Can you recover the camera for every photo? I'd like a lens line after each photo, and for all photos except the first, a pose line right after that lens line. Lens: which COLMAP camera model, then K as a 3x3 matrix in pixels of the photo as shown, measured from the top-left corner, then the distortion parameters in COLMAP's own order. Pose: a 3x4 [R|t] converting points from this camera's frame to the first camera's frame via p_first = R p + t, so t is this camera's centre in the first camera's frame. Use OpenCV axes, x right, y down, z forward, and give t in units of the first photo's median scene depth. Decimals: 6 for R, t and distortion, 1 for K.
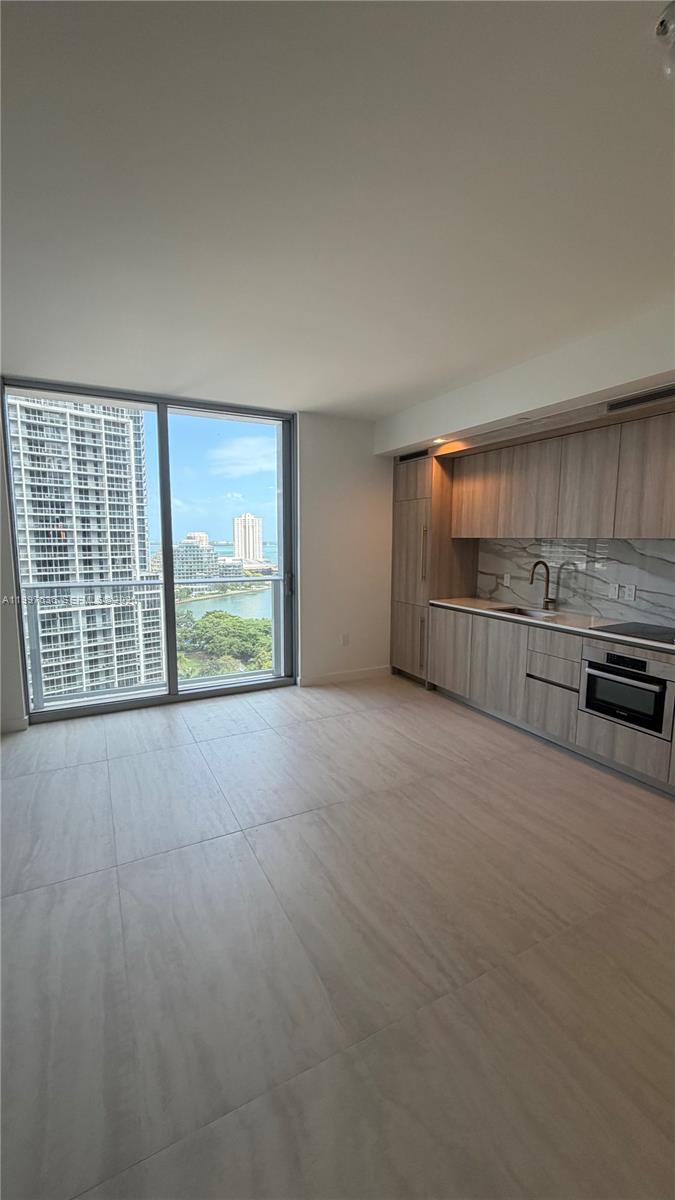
lens RADIAL K [[478.1, 0, 331.9], [0, 478.1, 596.3], [0, 0, 1]] dist [-0.002592, 0.000379]
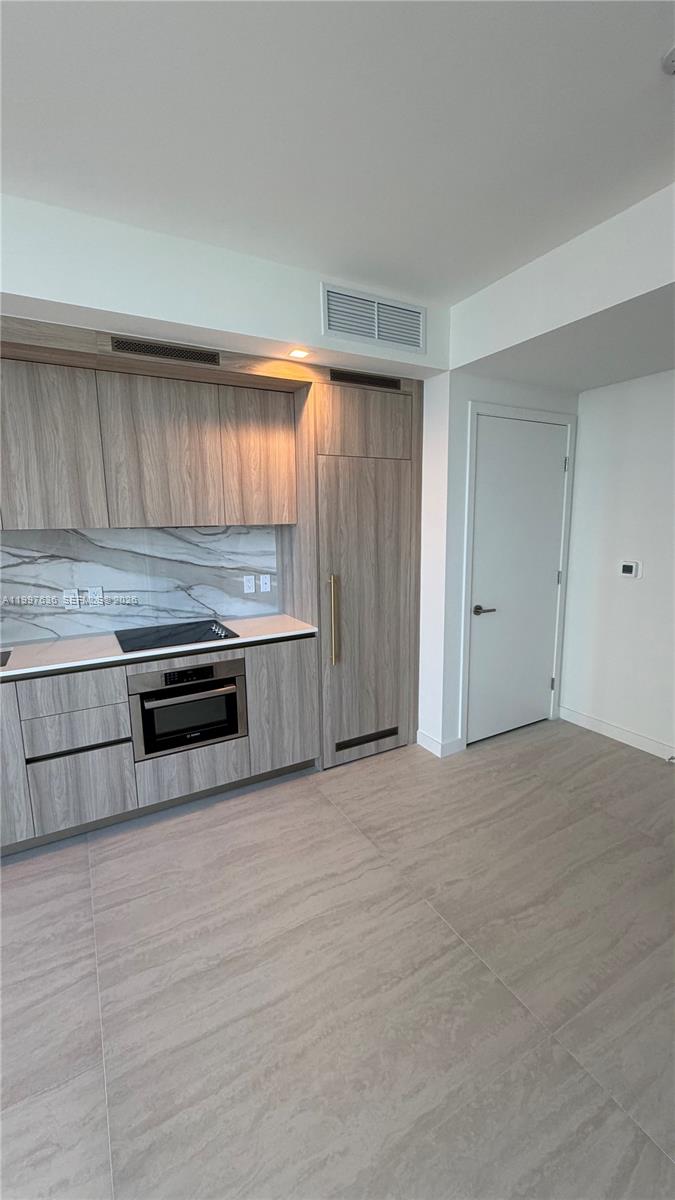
lens RADIAL K [[478.1, 0, 331.9], [0, 478.1, 596.3], [0, 0, 1]] dist [-0.002592, 0.000379]
pose [[-0.039421, -0.163243, 0.985798, -0.187870], [0.136700, 0.976408, 0.167155, -0.098880], [-0.989828, 0.141348, -0.016175, 0.712771]]
